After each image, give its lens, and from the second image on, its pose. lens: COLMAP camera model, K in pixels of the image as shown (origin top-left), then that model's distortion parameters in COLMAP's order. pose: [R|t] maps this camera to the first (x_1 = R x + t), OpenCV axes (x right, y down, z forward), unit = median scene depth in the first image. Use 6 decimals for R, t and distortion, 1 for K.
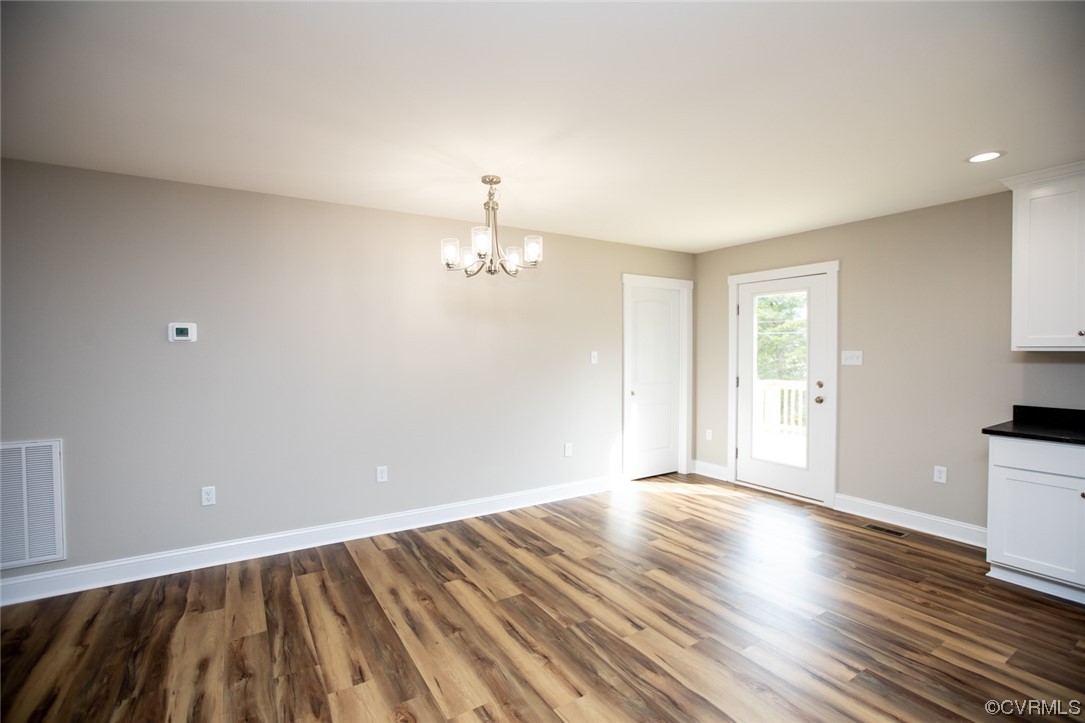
lens RADIAL K [[494.2, 0, 539.5], [0, 494.2, 360.3], [0, 0, 1]] dist [-0.048915, 0.015007]
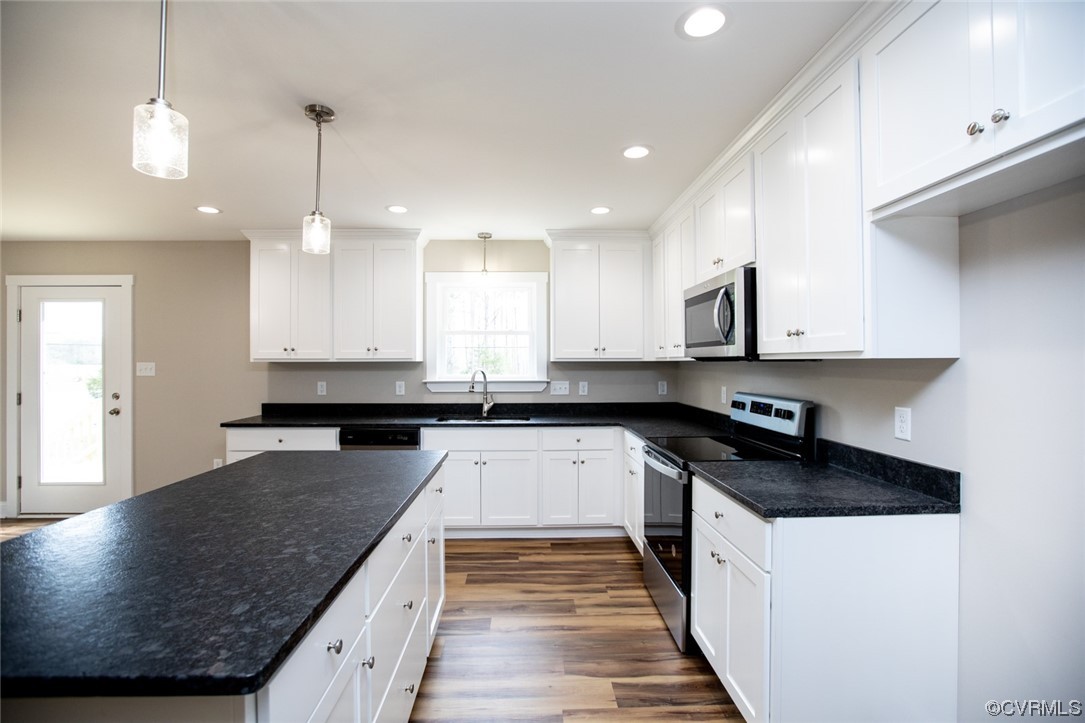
lens RADIAL K [[494.2, 0, 539.5], [0, 494.2, 360.3], [0, 0, 1]] dist [-0.048915, 0.015007]
pose [[0.495947, -0.001139, 0.868352, 0.206716], [0.021770, 0.999701, -0.011122, 0.007807], [-0.868080, 0.024420, 0.495823, -0.333165]]
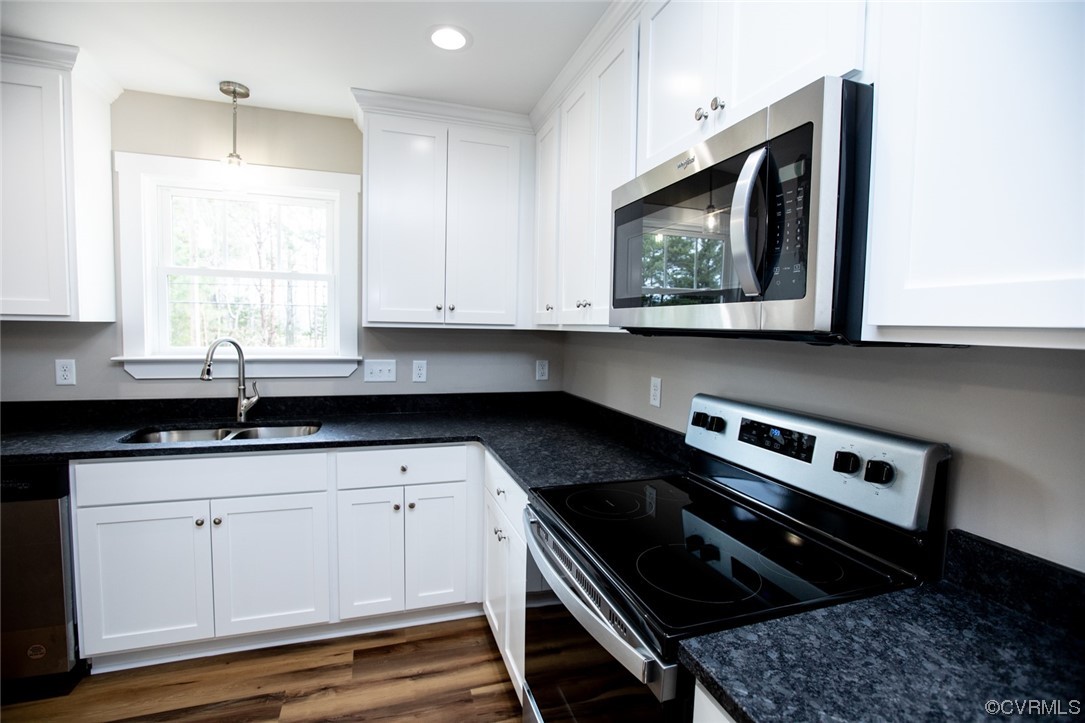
lens RADIAL K [[494.2, 0, 539.5], [0, 494.2, 360.3], [0, 0, 1]] dist [-0.048915, 0.015007]
pose [[0.229873, -0.063411, 0.971153, 0.690770], [-0.000564, 0.997866, 0.065289, -0.001060], [-0.973221, -0.015556, 0.229346, -0.148916]]
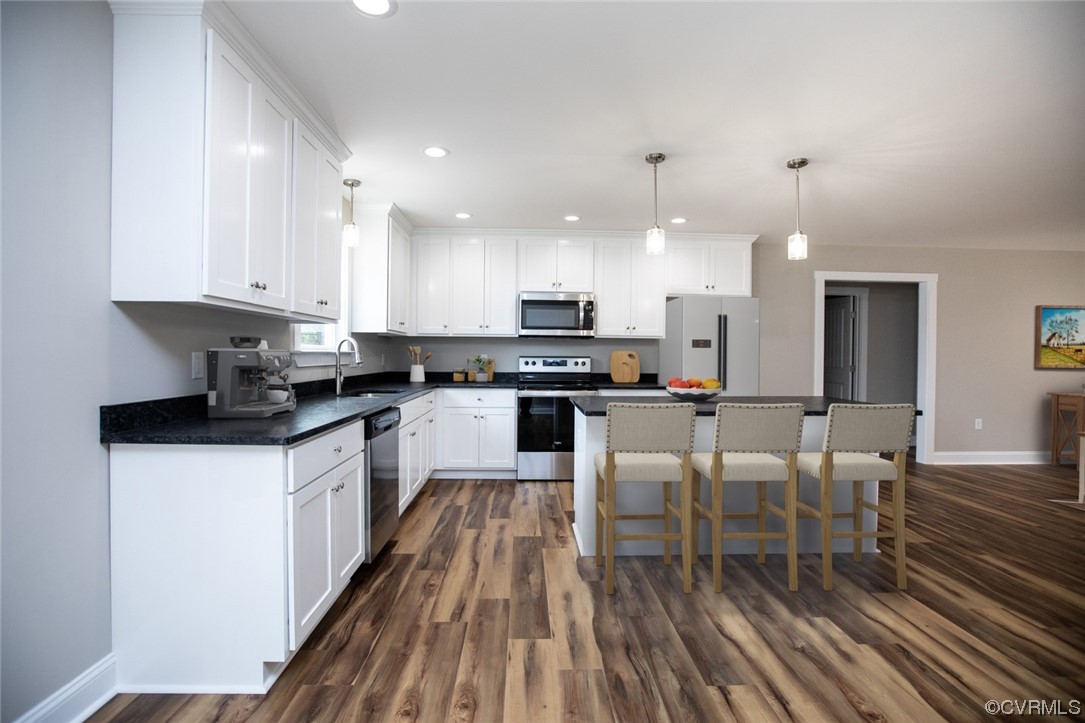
lens RADIAL K [[494.2, 0, 539.5], [0, 494.2, 360.3], [0, 0, 1]] dist [-0.048915, 0.015007]
pose [[-0.864436, -0.014849, 0.502524, 0.337370], [-0.000555, 0.999591, 0.028582, 0.032226], [-0.502743, 0.024429, -0.864091, 1.209802]]
